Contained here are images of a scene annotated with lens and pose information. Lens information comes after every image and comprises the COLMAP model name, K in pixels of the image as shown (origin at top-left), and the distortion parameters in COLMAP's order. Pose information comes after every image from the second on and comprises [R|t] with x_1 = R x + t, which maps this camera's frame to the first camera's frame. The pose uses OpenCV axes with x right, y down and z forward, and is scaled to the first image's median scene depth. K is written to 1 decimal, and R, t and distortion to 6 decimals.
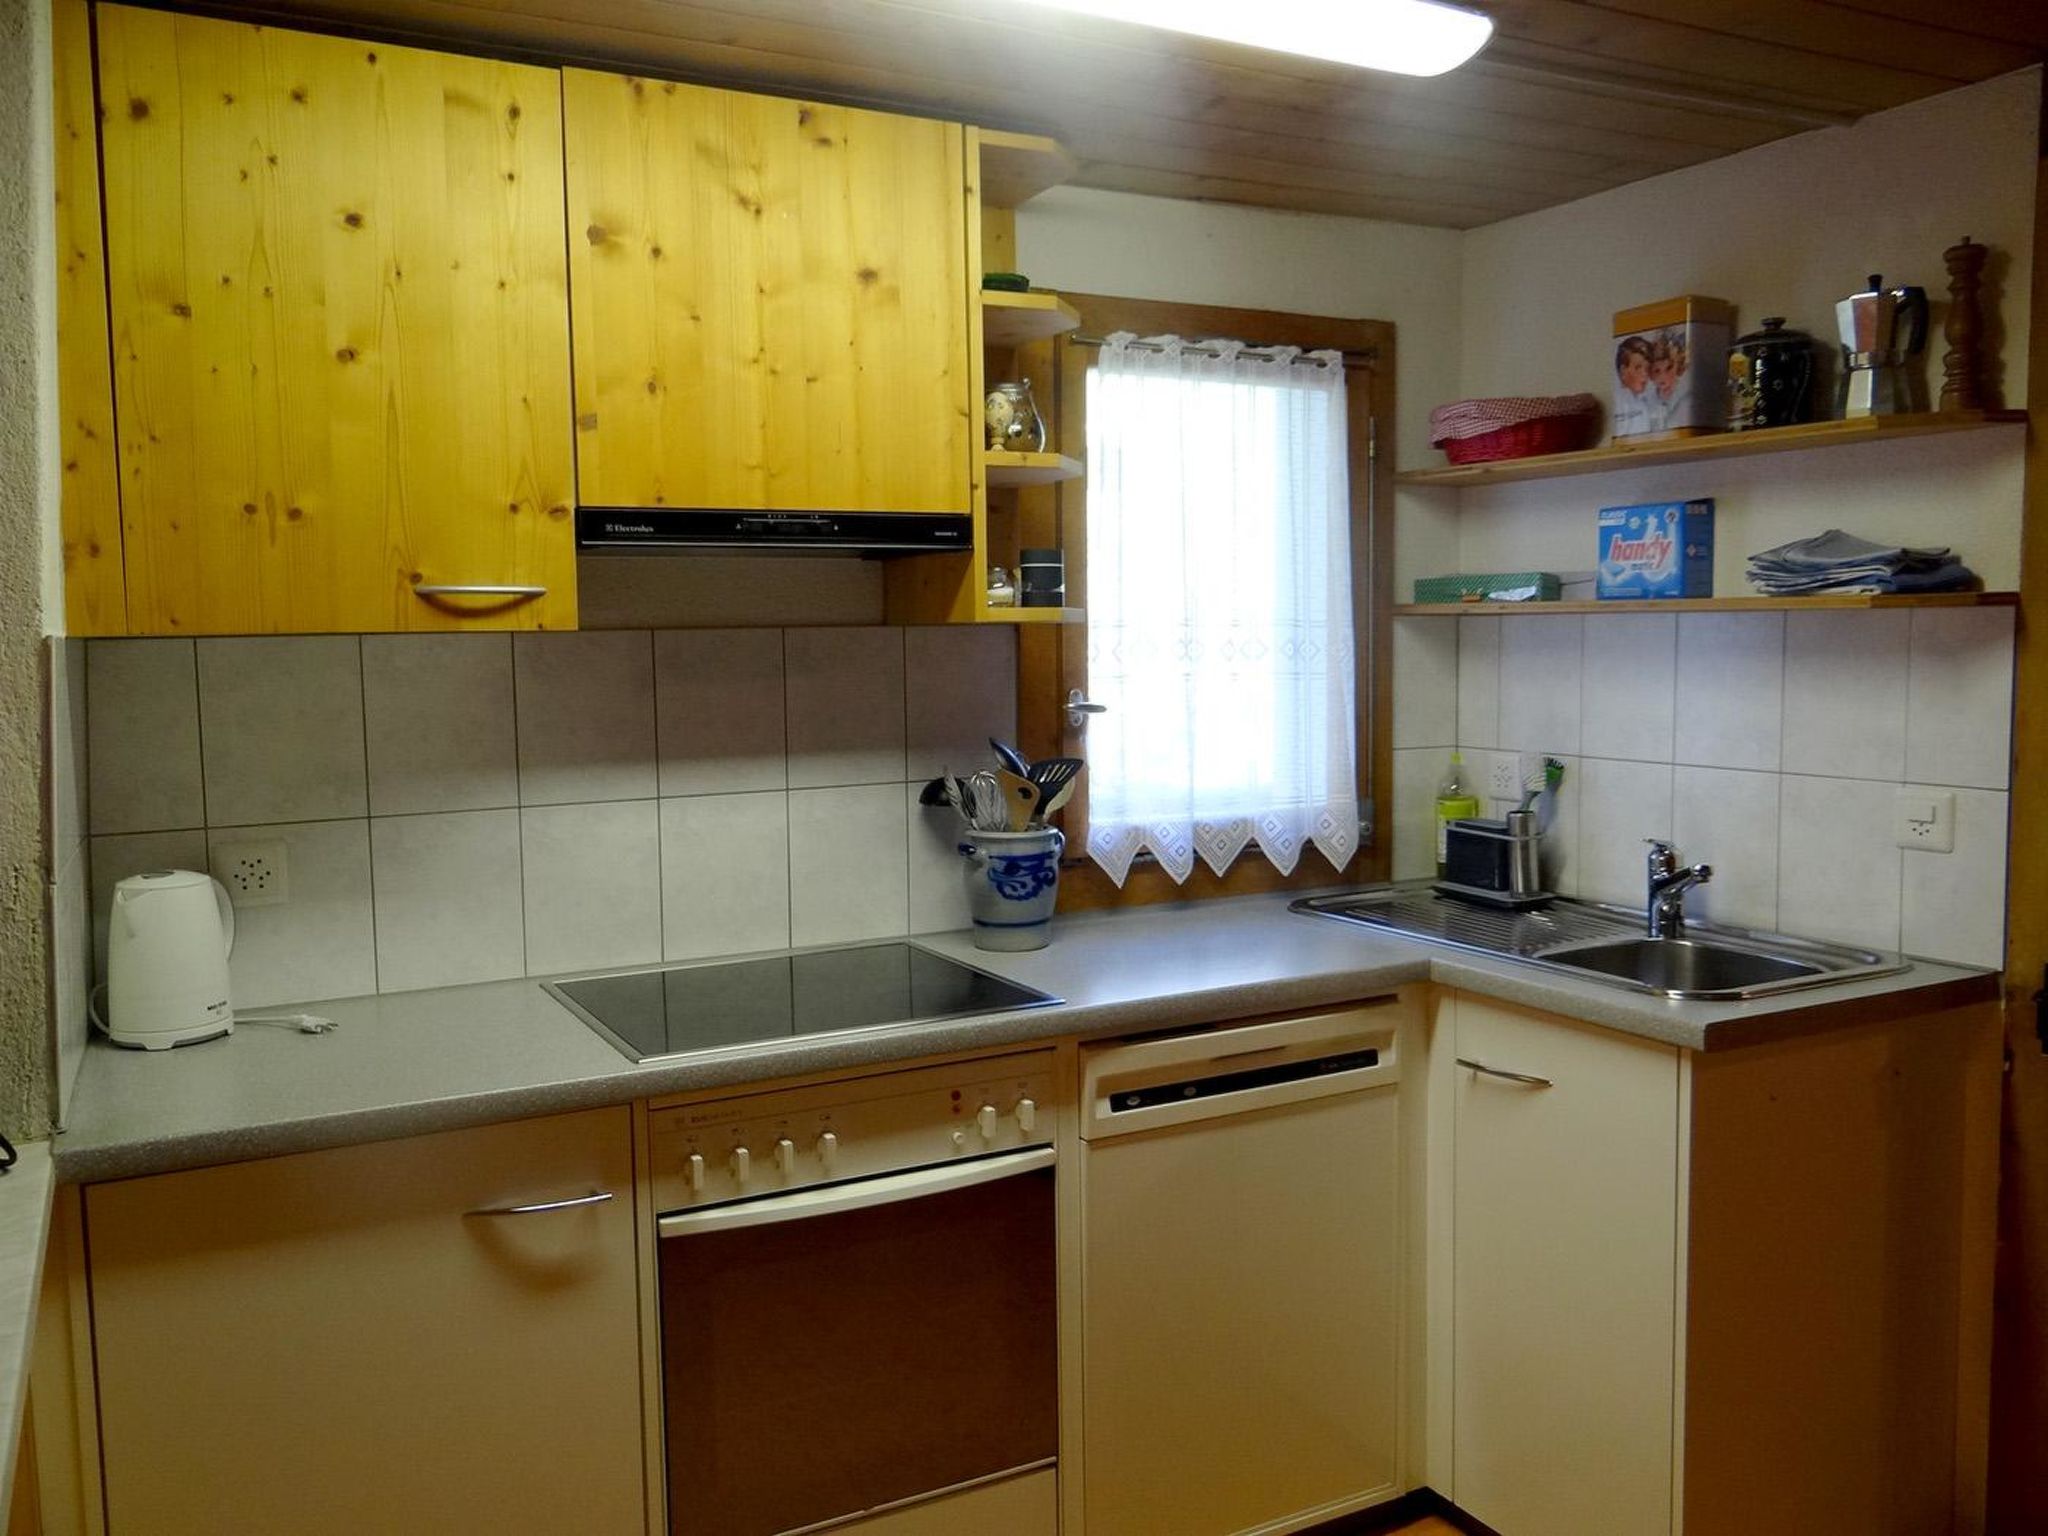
lens RADIAL K [[1702.0, 0, 1022.4], [0, 1702.0, 767.0], [0, 0, 1]] dist [-0.007569, -0.004967]
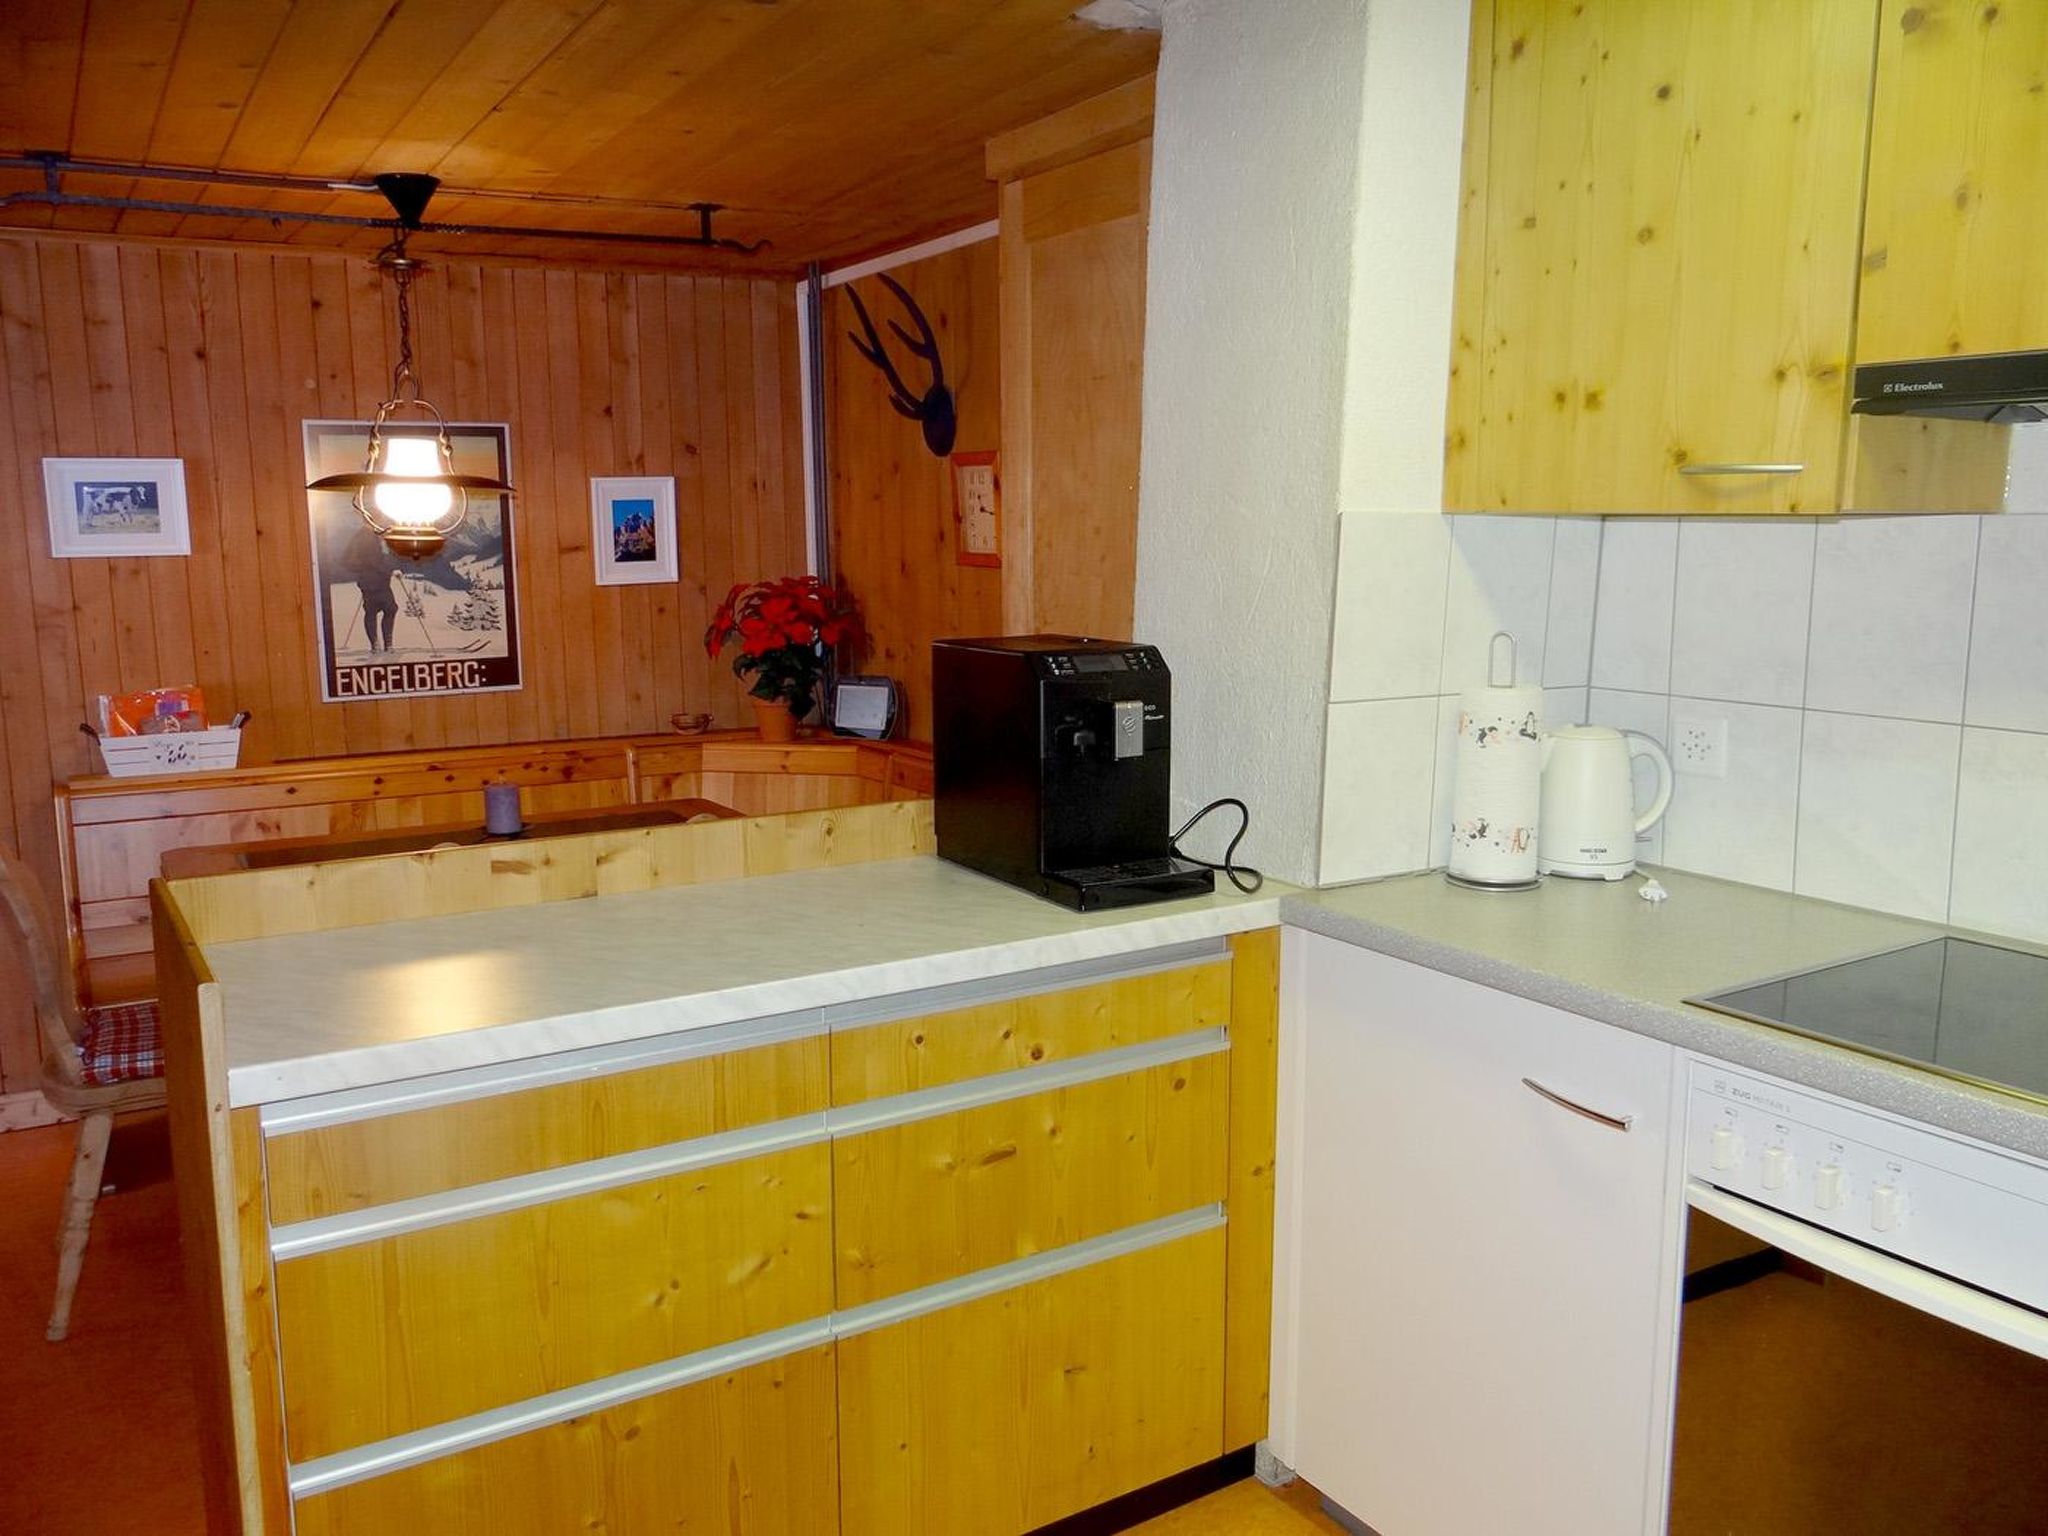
lens RADIAL K [[1610.3, 0, 1023.7], [0, 1610.3, 771.2], [0, 0, 1]] dist [-0.002171, -0.009178]
pose [[0.051168, 0.172235, -0.983726, 0.539850], [-0.077599, 0.982724, 0.168023, -0.058113], [0.995671, 0.067739, 0.063650, 0.559041]]
